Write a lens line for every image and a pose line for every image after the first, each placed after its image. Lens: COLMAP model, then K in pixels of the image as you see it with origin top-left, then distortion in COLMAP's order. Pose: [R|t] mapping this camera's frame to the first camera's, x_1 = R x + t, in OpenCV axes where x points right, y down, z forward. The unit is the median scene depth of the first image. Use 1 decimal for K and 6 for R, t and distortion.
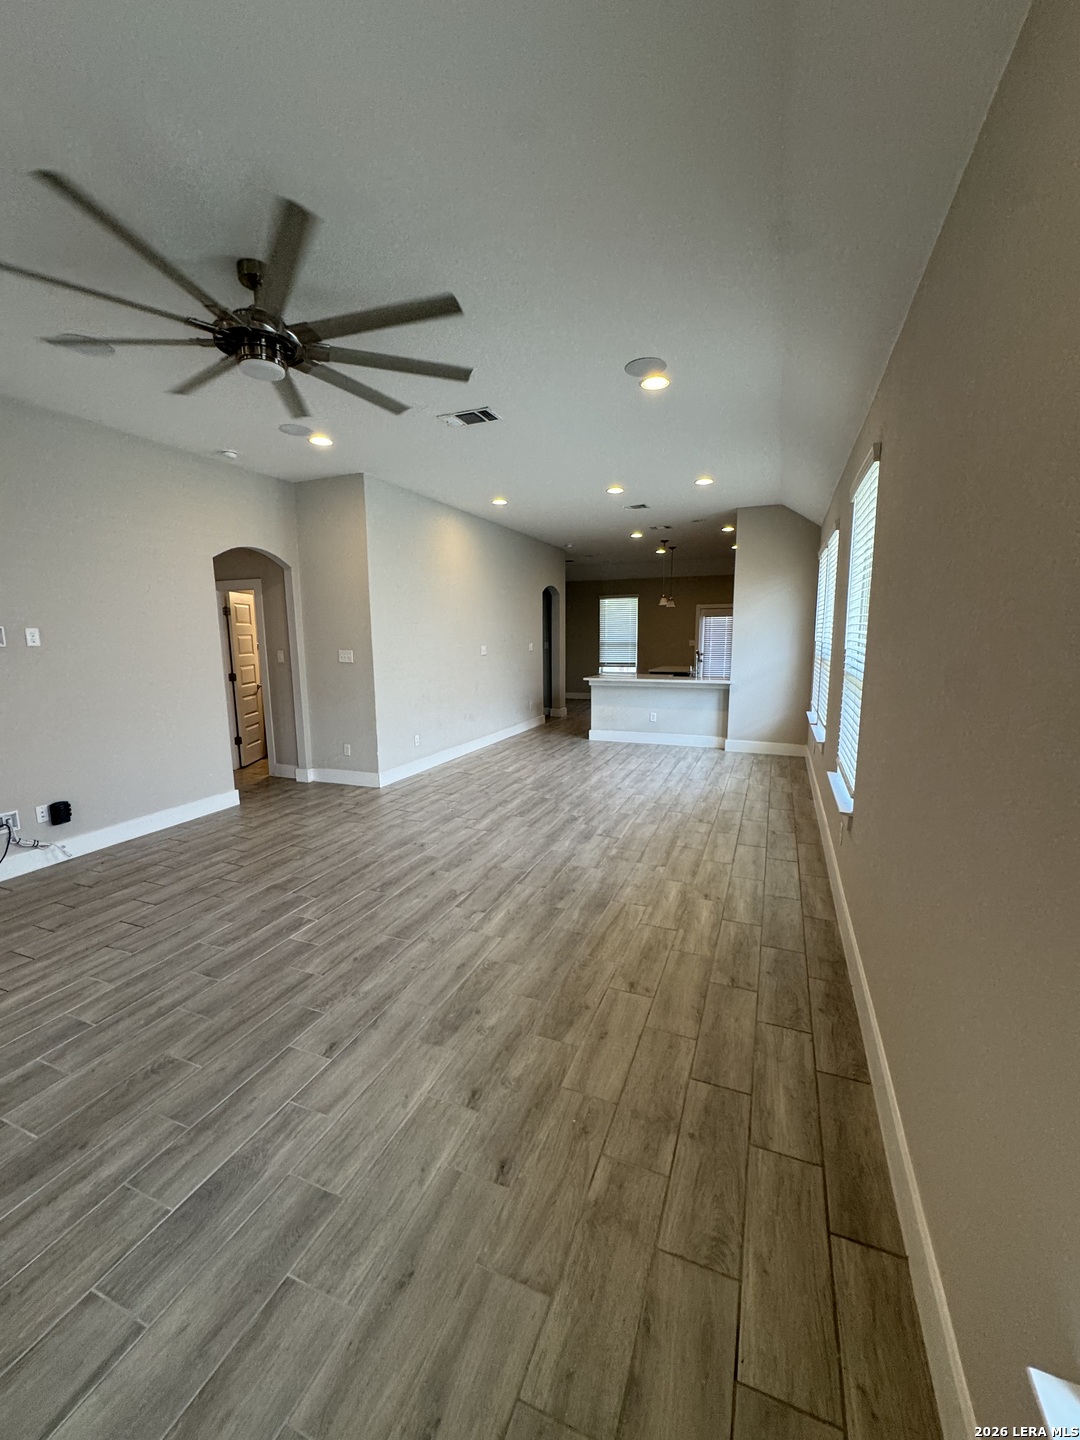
lens RADIAL K [[577.4, 0, 542.0], [0, 577.4, 720.6], [0, 0, 1]] dist [-0.004916, 0.000766]
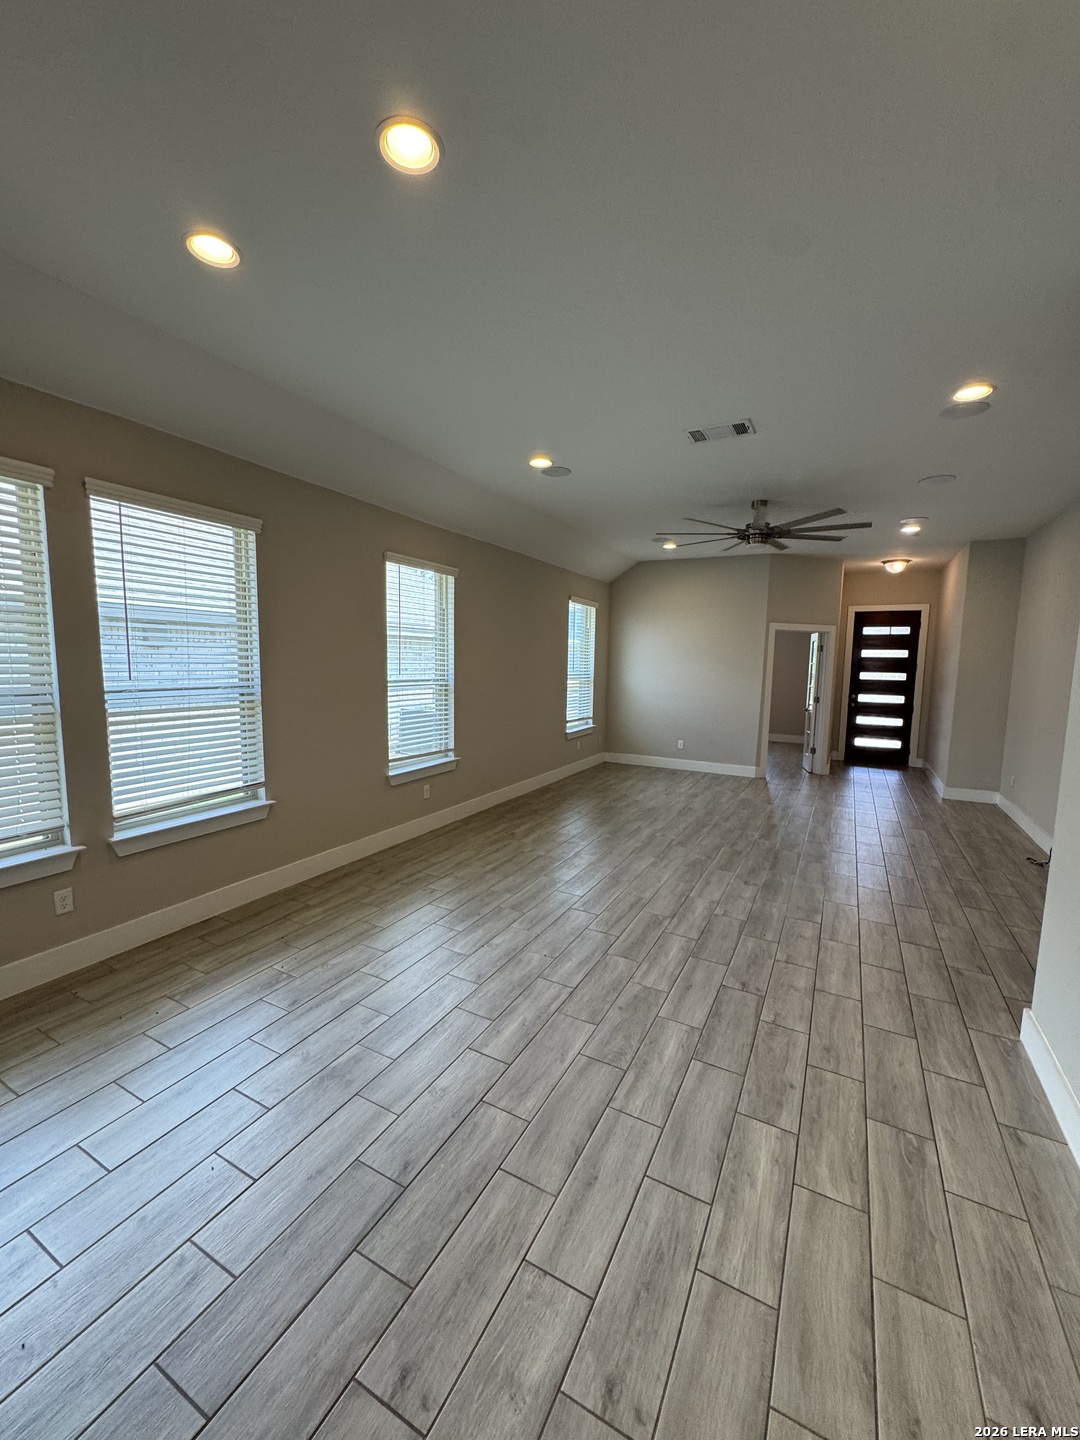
lens RADIAL K [[572.4, 0, 542.4], [0, 572.4, 726.3], [0, 0, 1]] dist [-0.001980, 0.000030]
pose [[-0.994646, -0.024683, 0.100351, 0.051632], [0.002583, 0.964815, 0.262916, -0.327581], [-0.103309, 0.261767, -0.959586, 2.077172]]
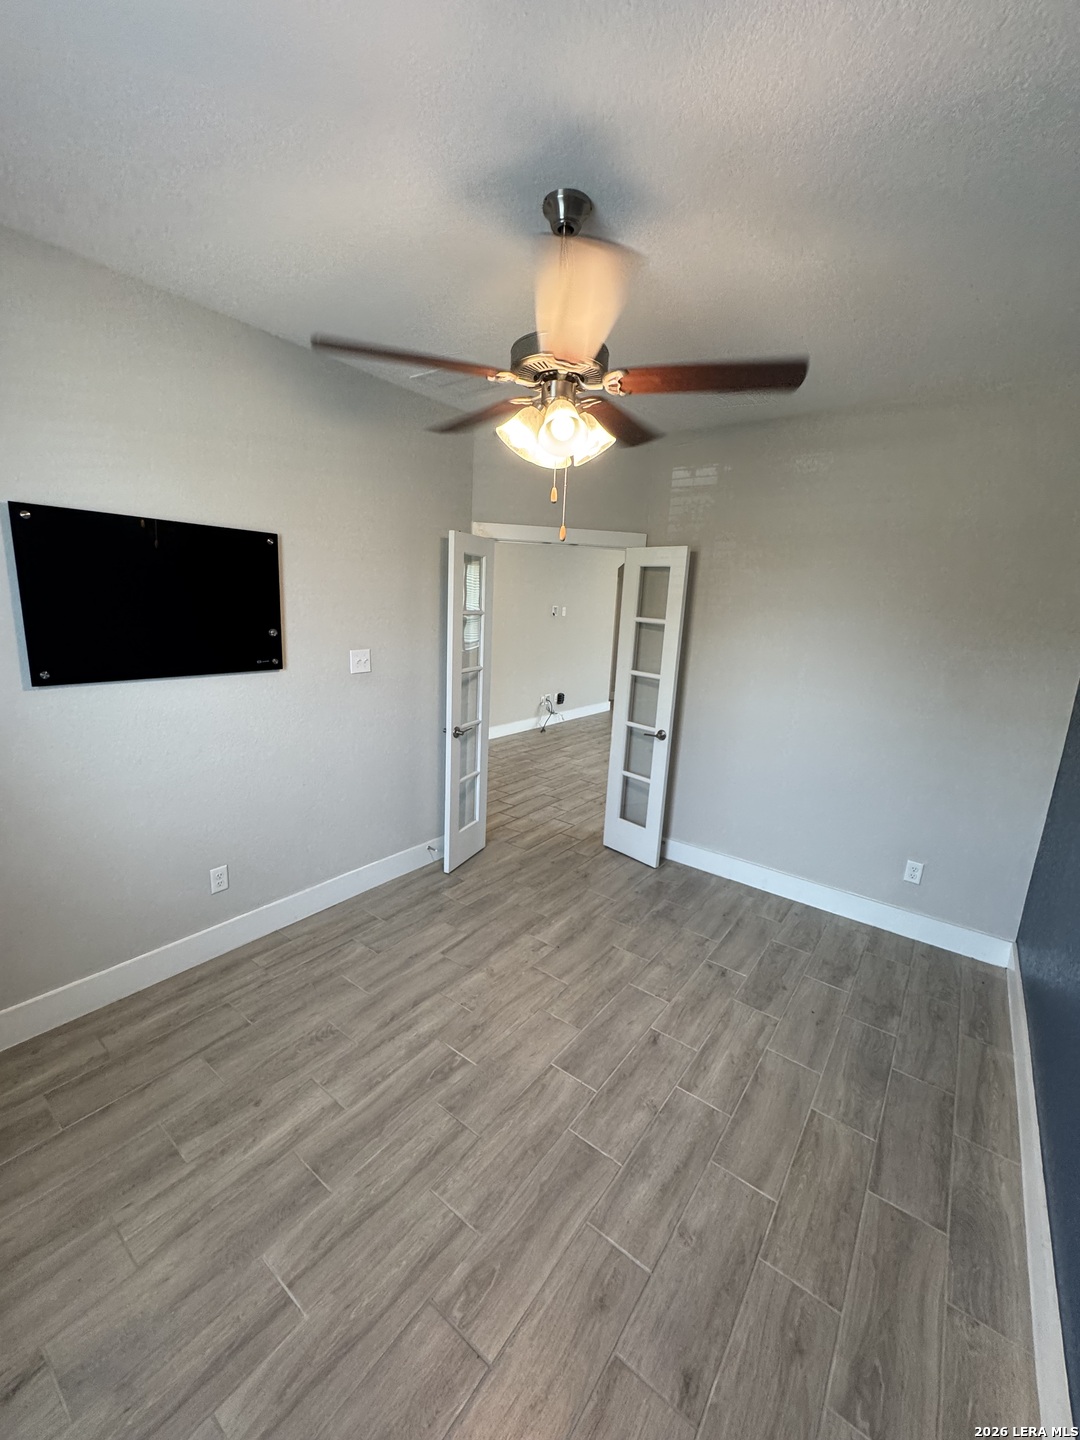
lens RADIAL K [[575.4, 0, 541.7], [0, 575.4, 721.4], [0, 0, 1]] dist [-0.003632, 0.000460]
pose [[0.966341, 0.107368, -0.233787, -0.426653], [-0.094589, 0.993376, 0.065240, 0.116730], [0.239243, -0.040930, 0.970097, -1.018308]]
